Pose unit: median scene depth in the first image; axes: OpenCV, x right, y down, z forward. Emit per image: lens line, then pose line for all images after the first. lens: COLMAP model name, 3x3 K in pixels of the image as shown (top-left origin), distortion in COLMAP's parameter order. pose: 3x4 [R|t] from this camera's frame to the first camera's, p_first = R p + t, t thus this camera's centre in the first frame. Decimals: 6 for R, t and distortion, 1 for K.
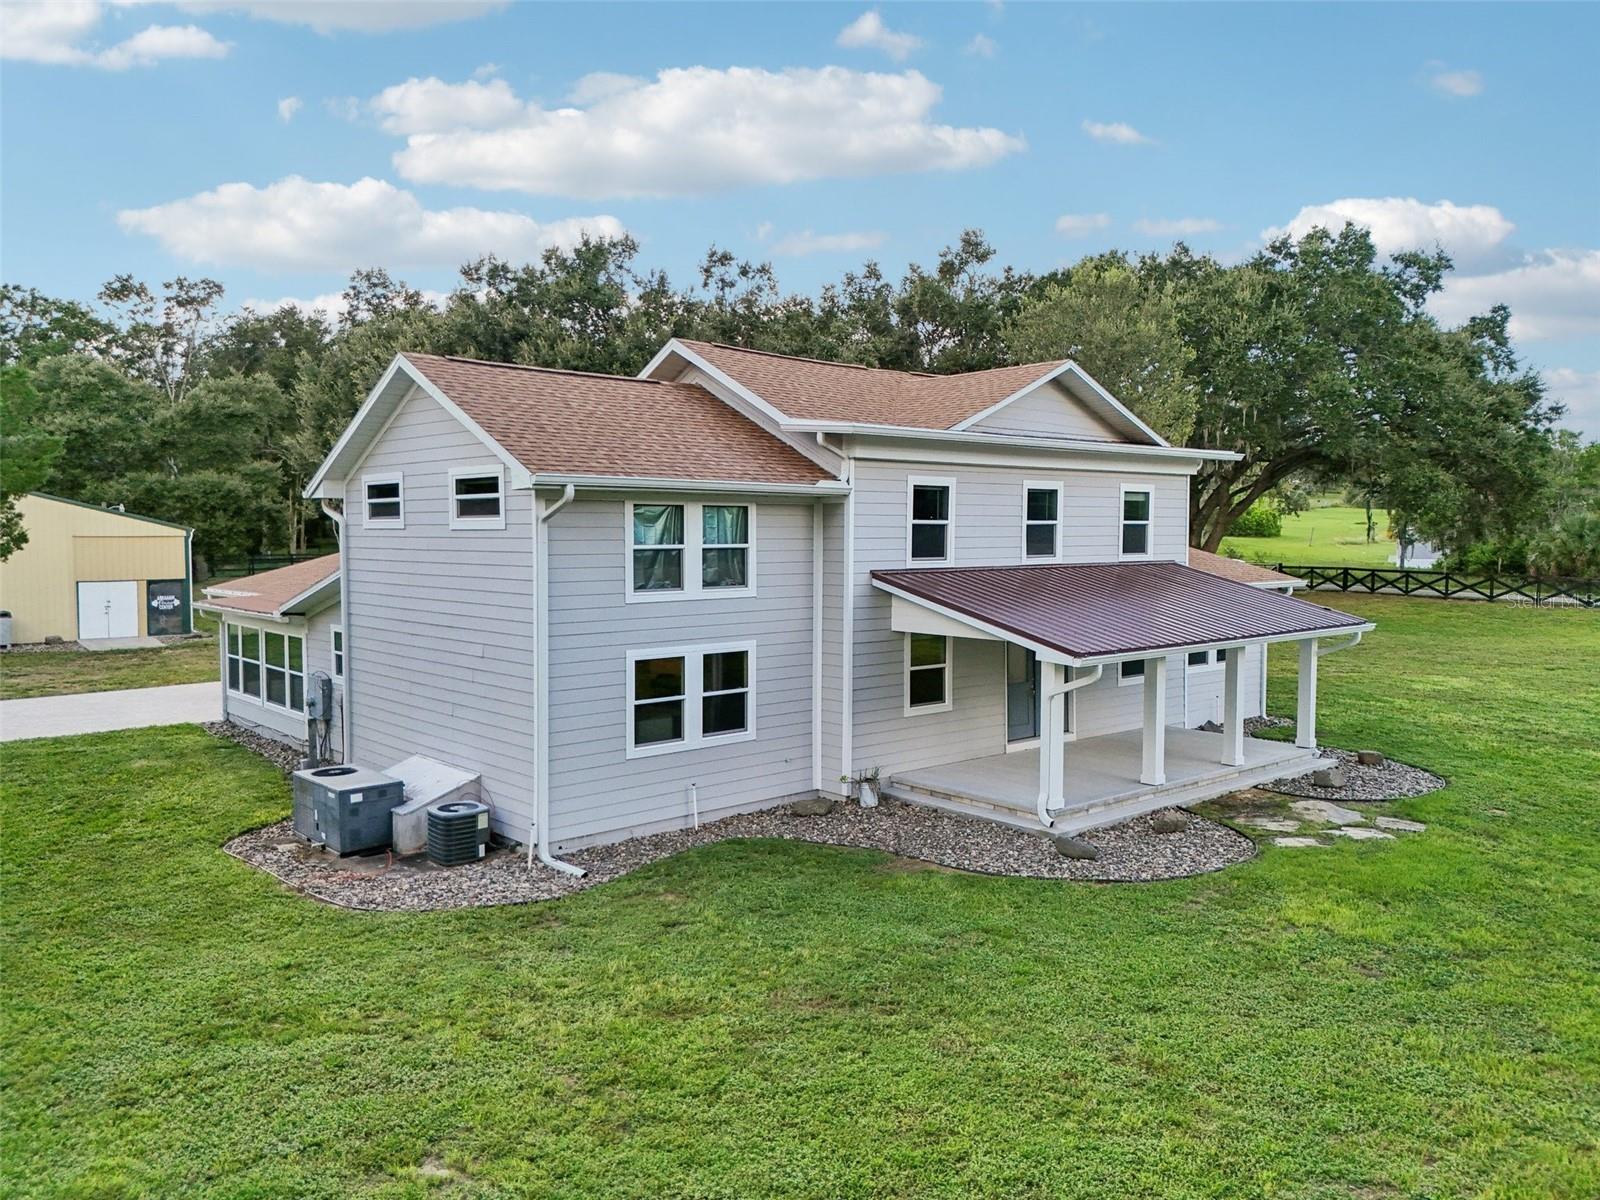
lens RADIAL K [[1235.2, 0, 806.0], [0, 1235.2, 588.2], [0, 0, 1]] dist [0.170525, -0.422082]
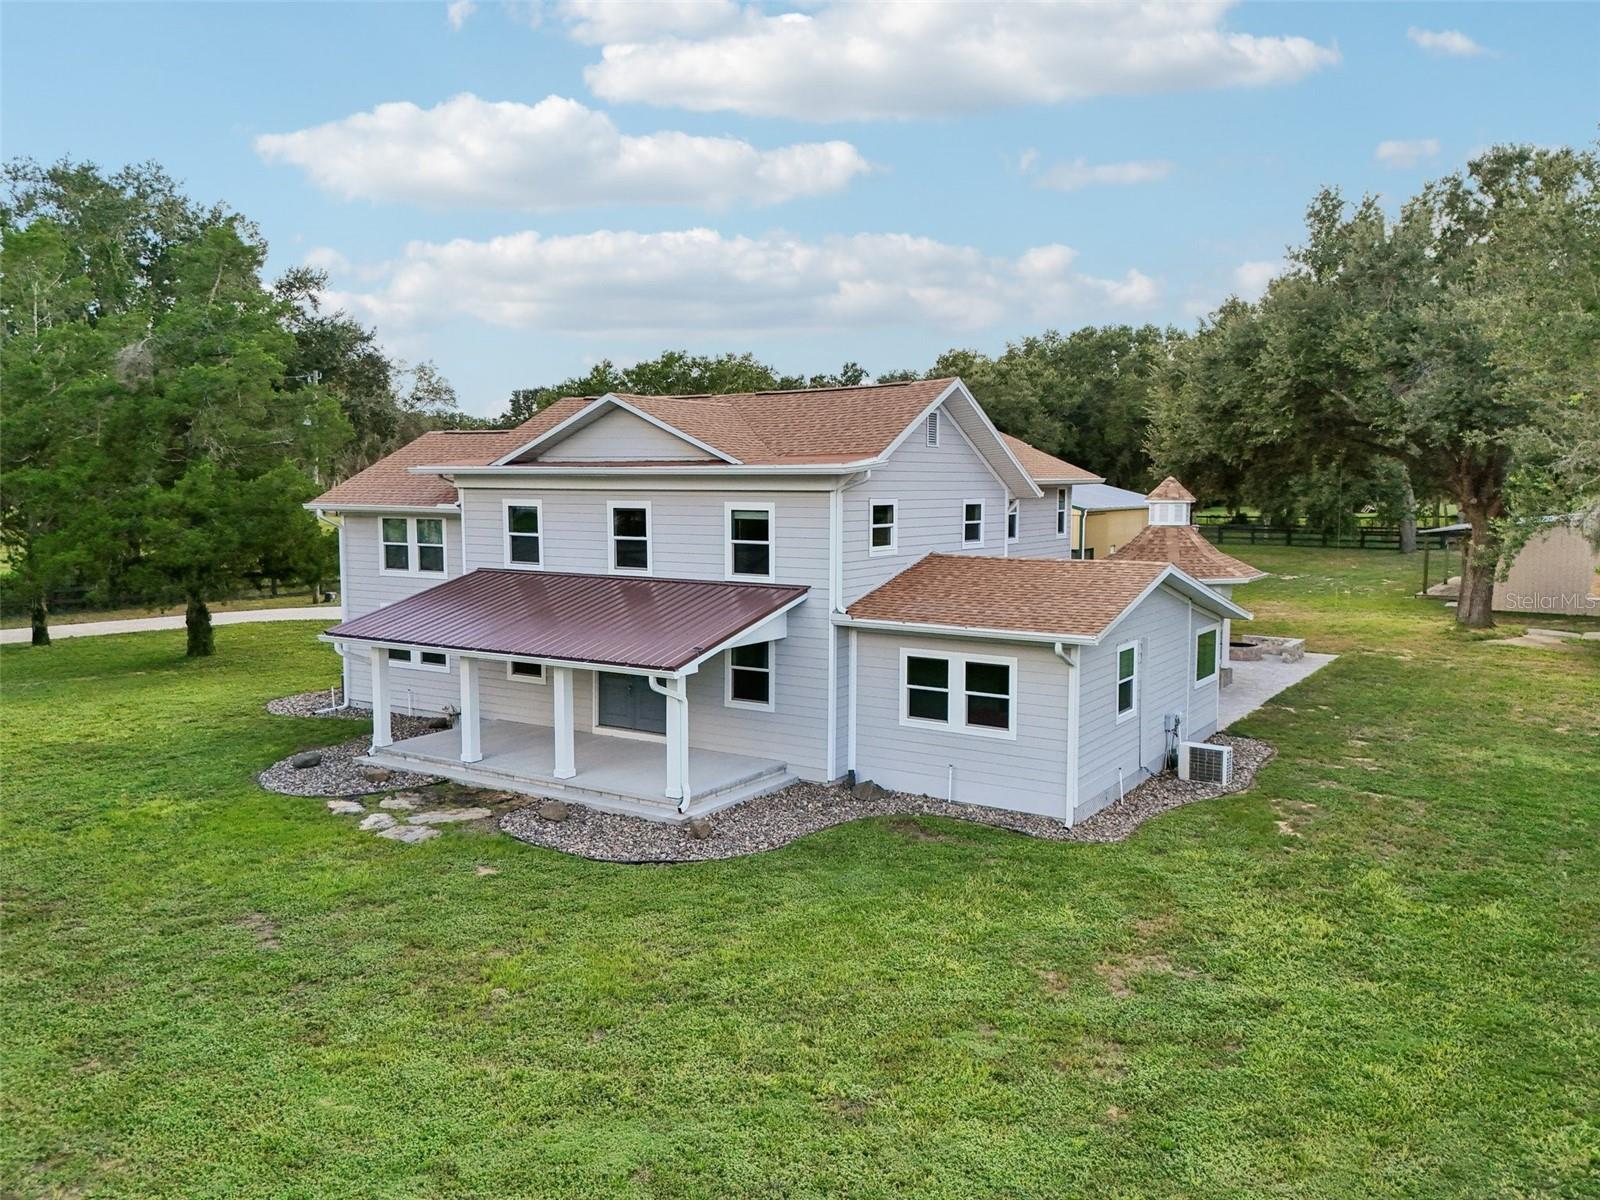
lens RADIAL K [[1193.8, 0, 800.0], [0, 1193.8, 600.0], [0, 0, 1]] dist [0.050341, -0.046348]
pose [[0.271718, 0.085567, -0.958565, 1.401945], [-0.050937, 0.995922, 0.074463, -0.094783], [0.961028, 0.028593, 0.274969, 0.951891]]
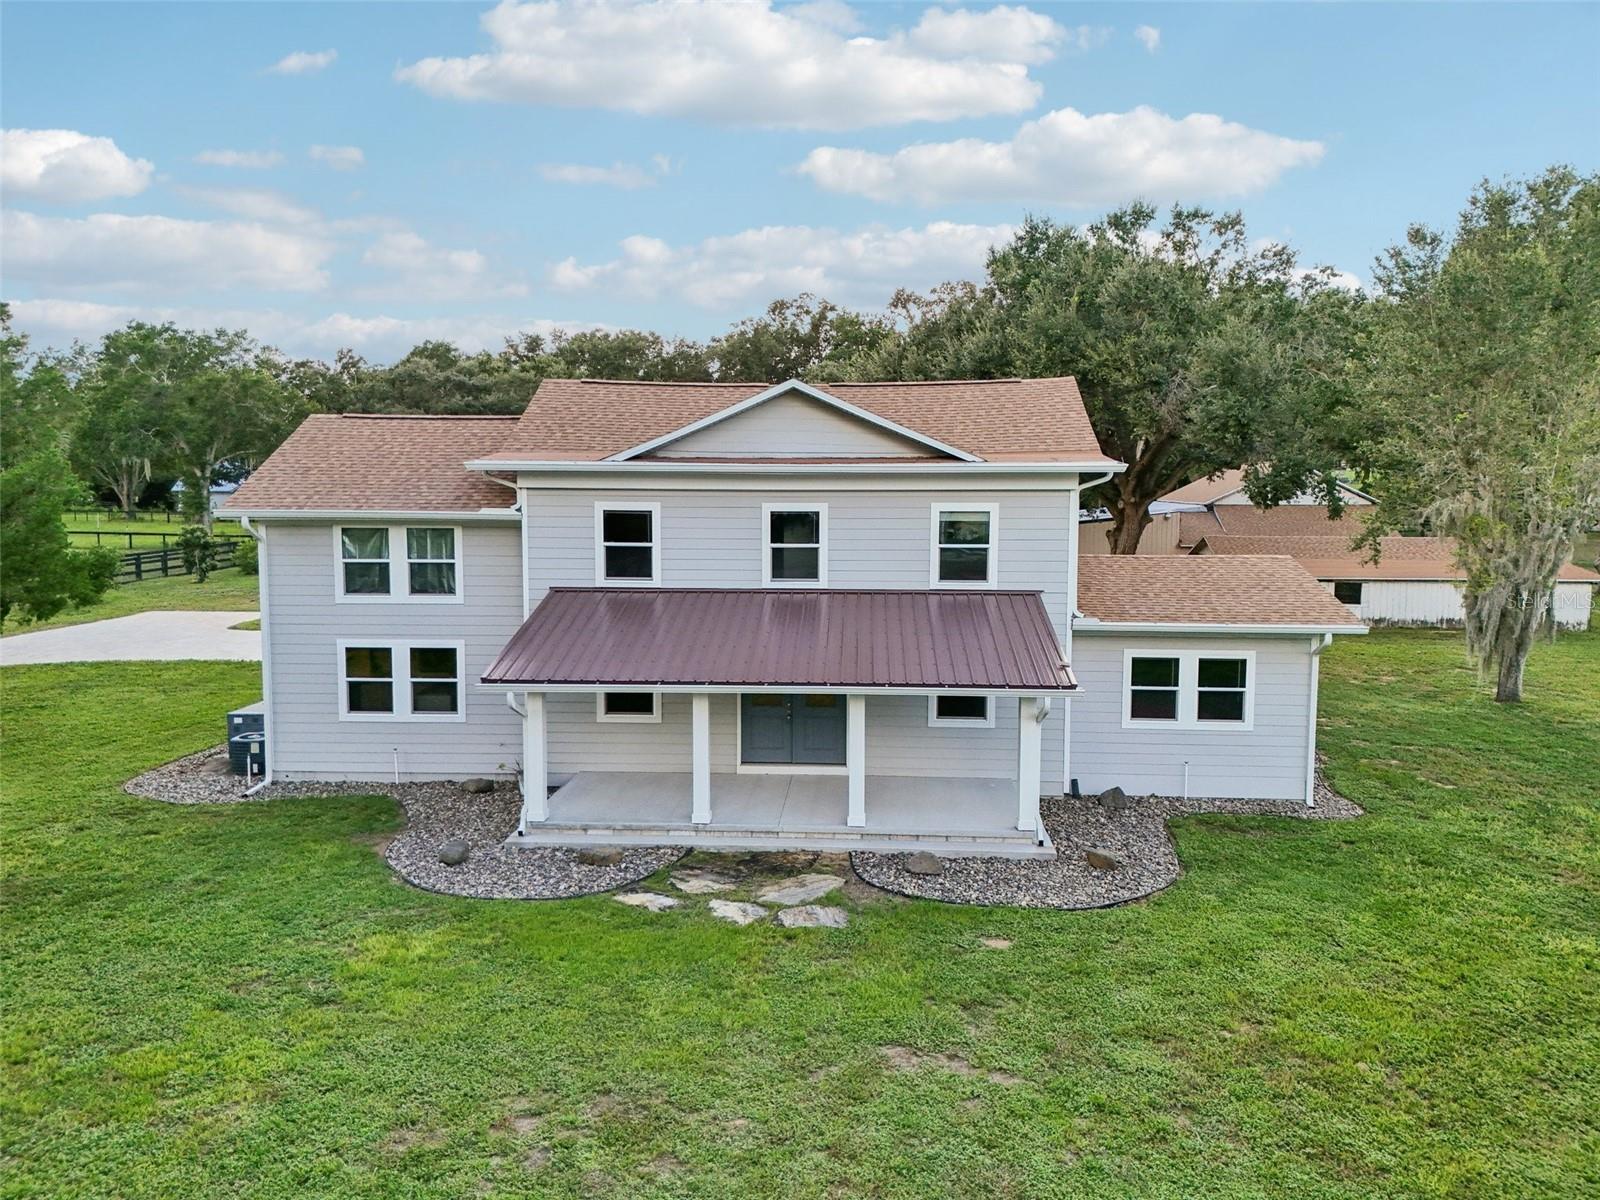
lens RADIAL K [[1209.8, 0, 768.0], [0, 1209.8, 609.1], [0, 0, 1]] dist [0.084748, -0.130491]
pose [[0.702428, 0.072971, -0.708004, 0.944425], [-0.035376, 0.997081, 0.067667, -0.074264], [0.710875, -0.022485, 0.702959, 0.357400]]
